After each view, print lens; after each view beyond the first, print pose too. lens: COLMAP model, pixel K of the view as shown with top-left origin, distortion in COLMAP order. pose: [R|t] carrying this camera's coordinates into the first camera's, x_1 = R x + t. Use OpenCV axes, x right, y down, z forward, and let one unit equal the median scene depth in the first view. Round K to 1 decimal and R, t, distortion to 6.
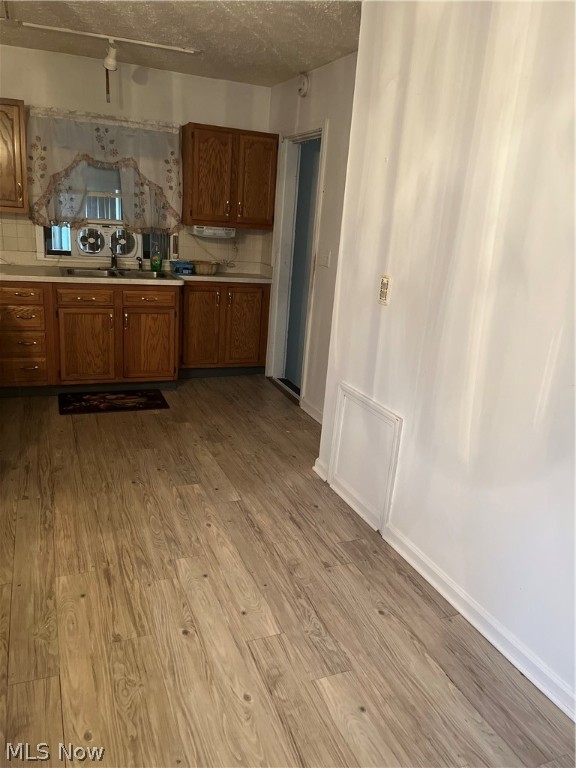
lens RADIAL K [[586.7, 0, 288.5], [0, 586.7, 384.4], [0, 0, 1]] dist [0.003852, -0.002495]
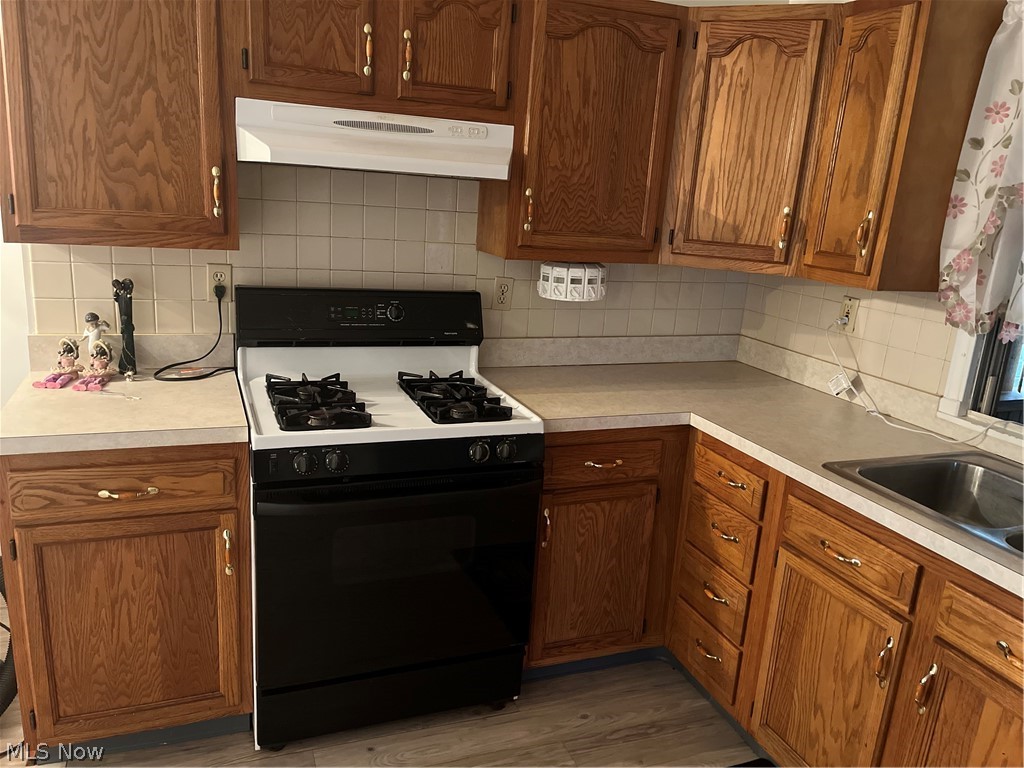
lens RADIAL K [[782.2, 0, 510.7], [0, 782.2, 389.7], [0, 0, 1]] dist [0.003852, -0.002495]
pose [[-0.004002, 0.182629, -0.983174, 0.054661], [-0.342434, 0.923489, 0.172936, -0.233138], [0.939533, 0.337365, 0.058842, 0.755195]]
